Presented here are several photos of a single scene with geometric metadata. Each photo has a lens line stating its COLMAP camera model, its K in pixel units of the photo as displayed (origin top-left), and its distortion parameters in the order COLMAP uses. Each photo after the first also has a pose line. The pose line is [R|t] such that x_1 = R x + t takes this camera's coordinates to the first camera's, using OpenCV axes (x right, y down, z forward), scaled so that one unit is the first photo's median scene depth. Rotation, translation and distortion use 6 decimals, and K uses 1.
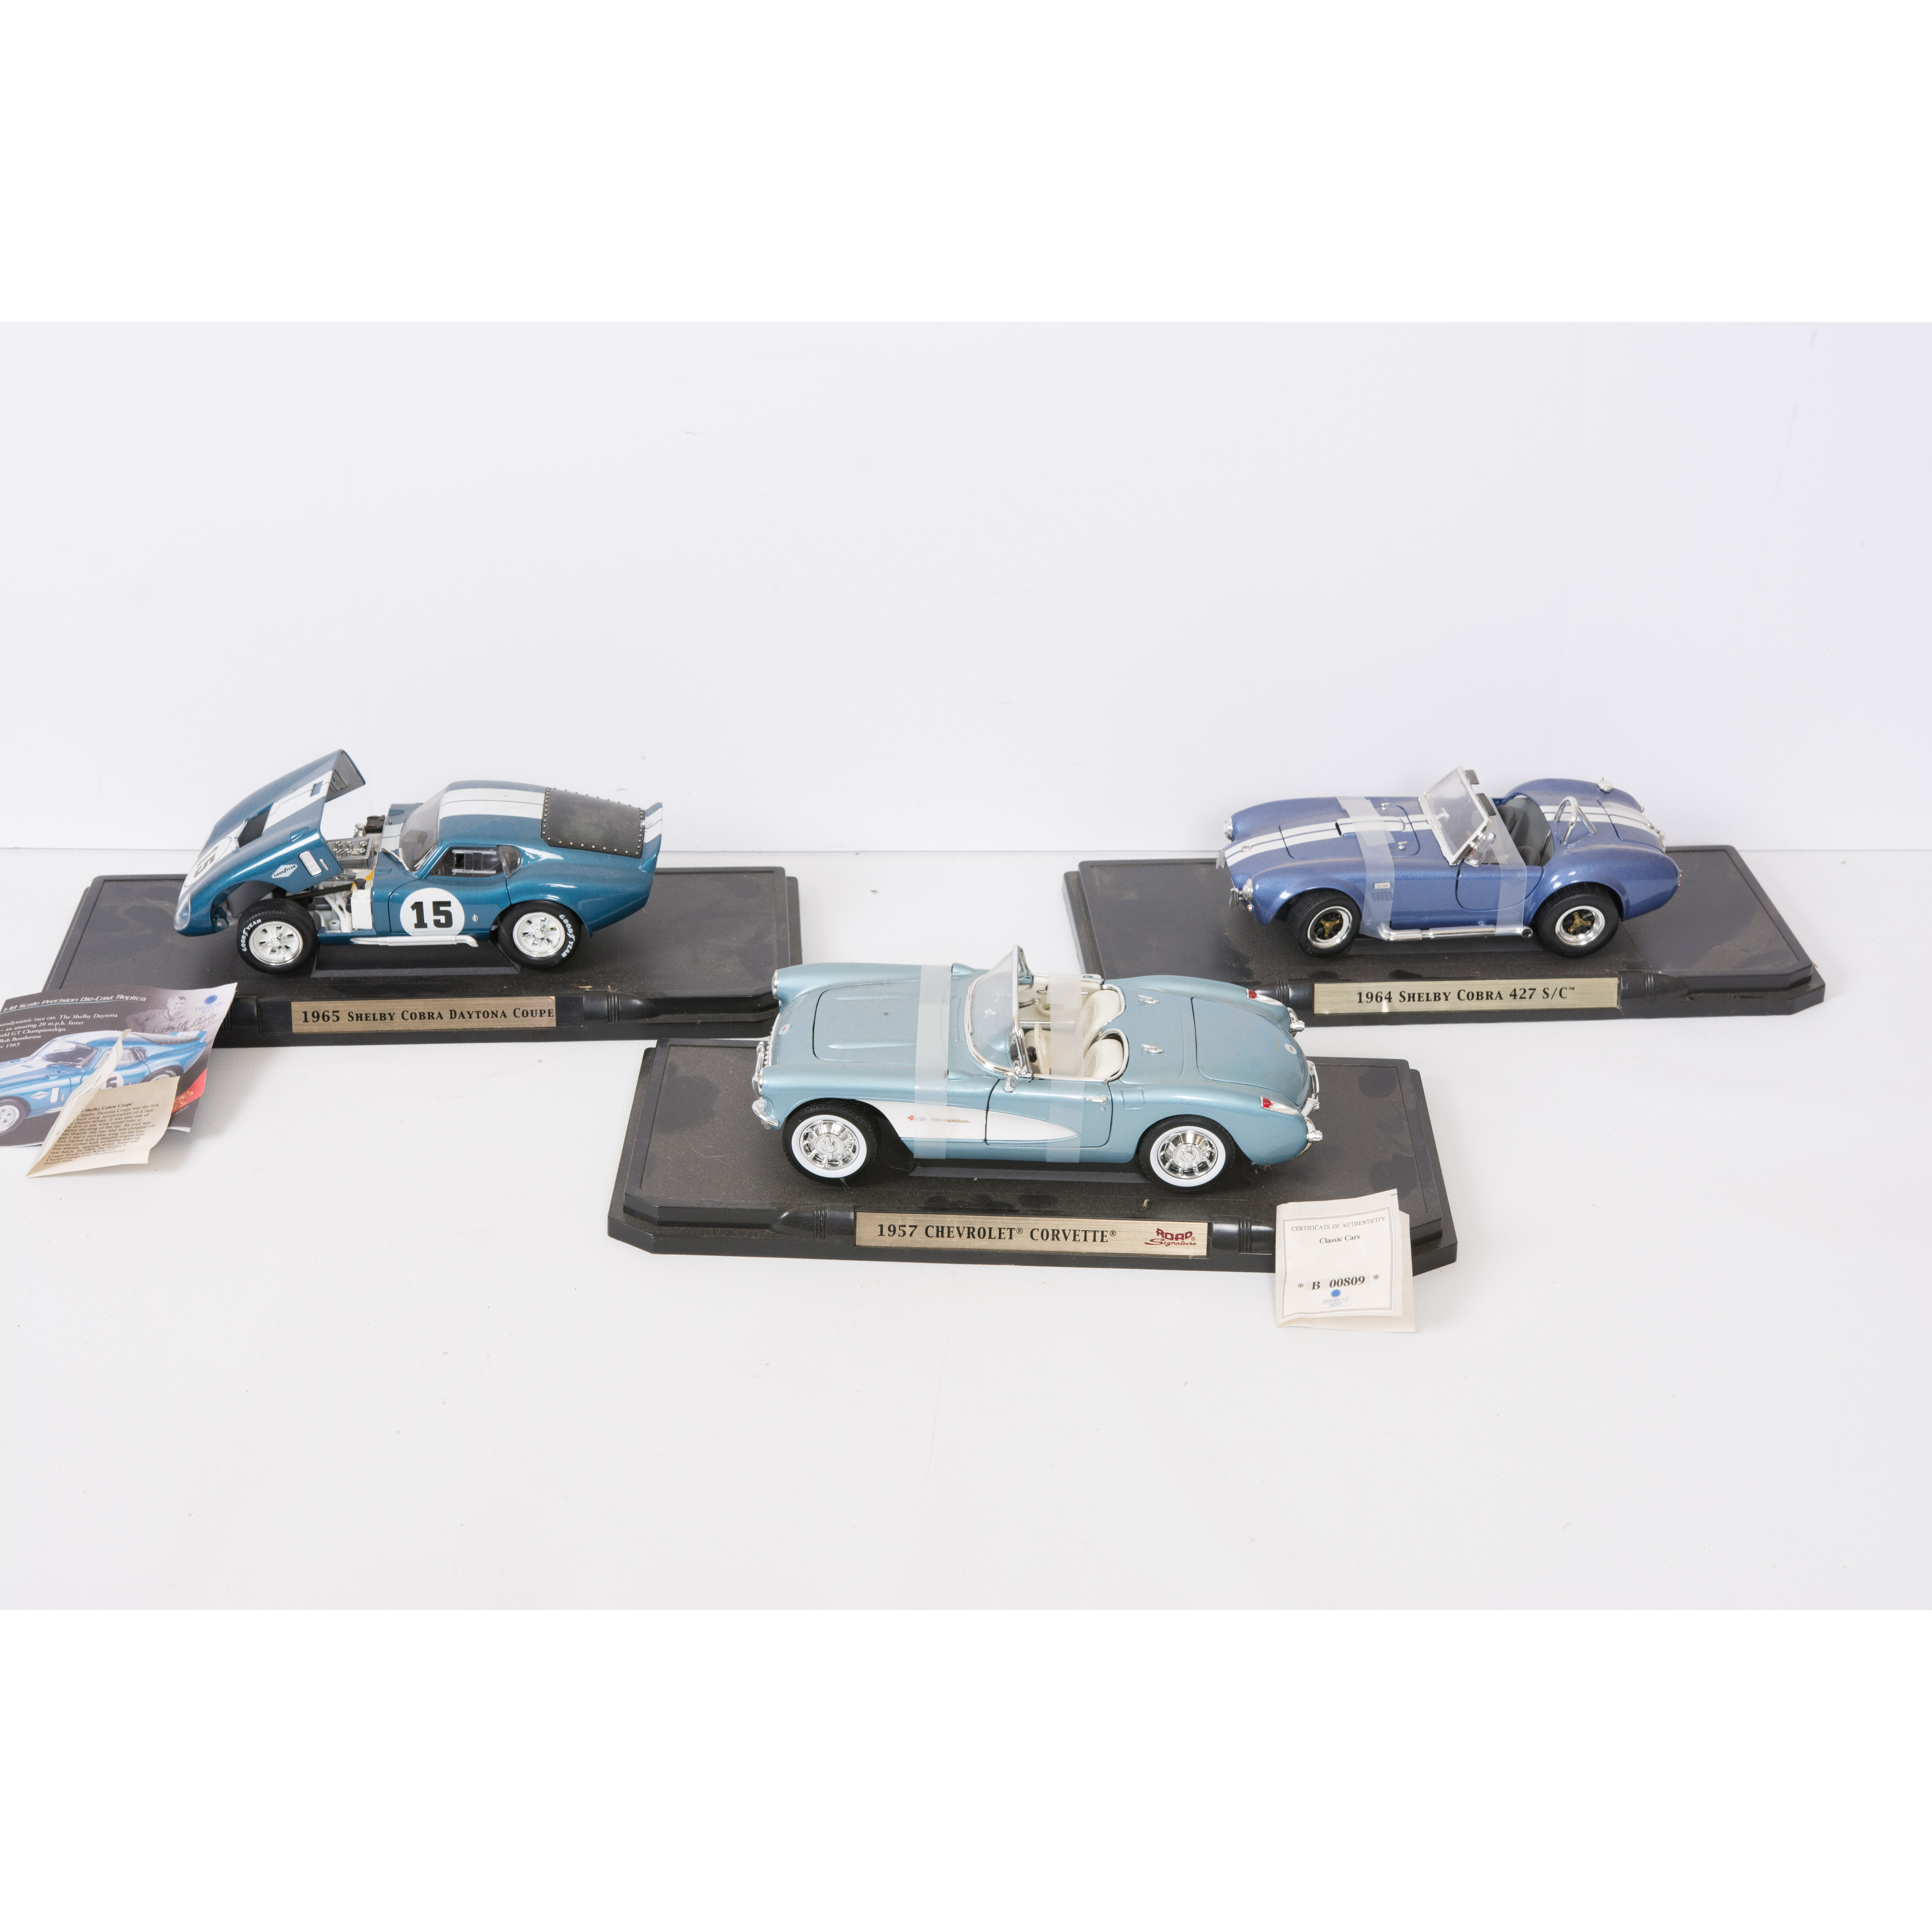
lens RADIAL K [[2841.9, 0, 966.0], [0, 2841.9, 966.0], [0, 0, 1]] dist [0.122804, 0.009091]
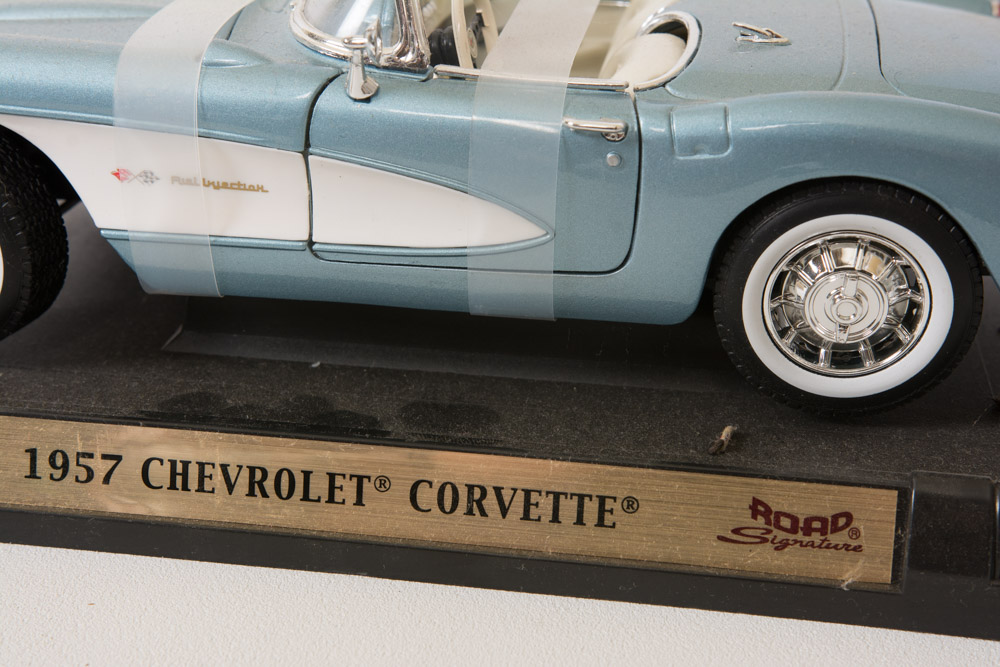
lens RADIAL K [[1445.9, 0, 500.0], [0, 1445.9, 333.5], [0, 0, 1]] dist [0.045982, 0.100374]
pose [[0.987917, 0.038580, -0.150107, 0.062221], [-0.051696, 0.995083, -0.084483, 0.088573], [0.146109, 0.091222, 0.985054, 0.811758]]
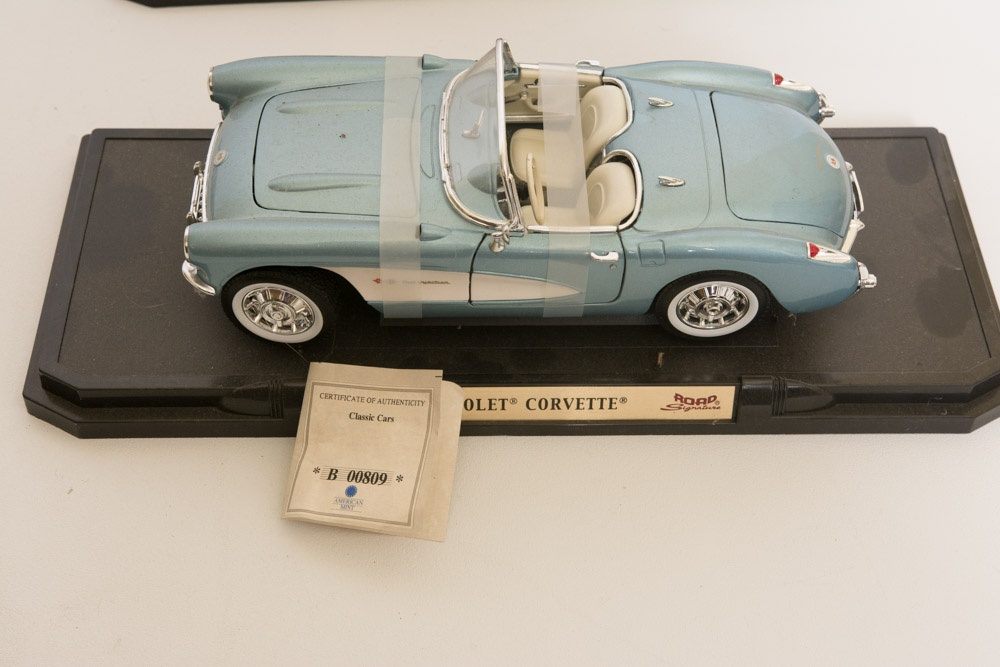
lens RADIAL K [[1445.9, 0, 500.0], [0, 1445.9, 333.5], [0, 0, 1]] dist [0.045982, 0.100374]
pose [[0.999500, -0.030380, 0.008777, 0.011727], [0.025660, 0.941391, 0.336339, -0.070827], [-0.018481, -0.335945, 0.941700, 0.601358]]
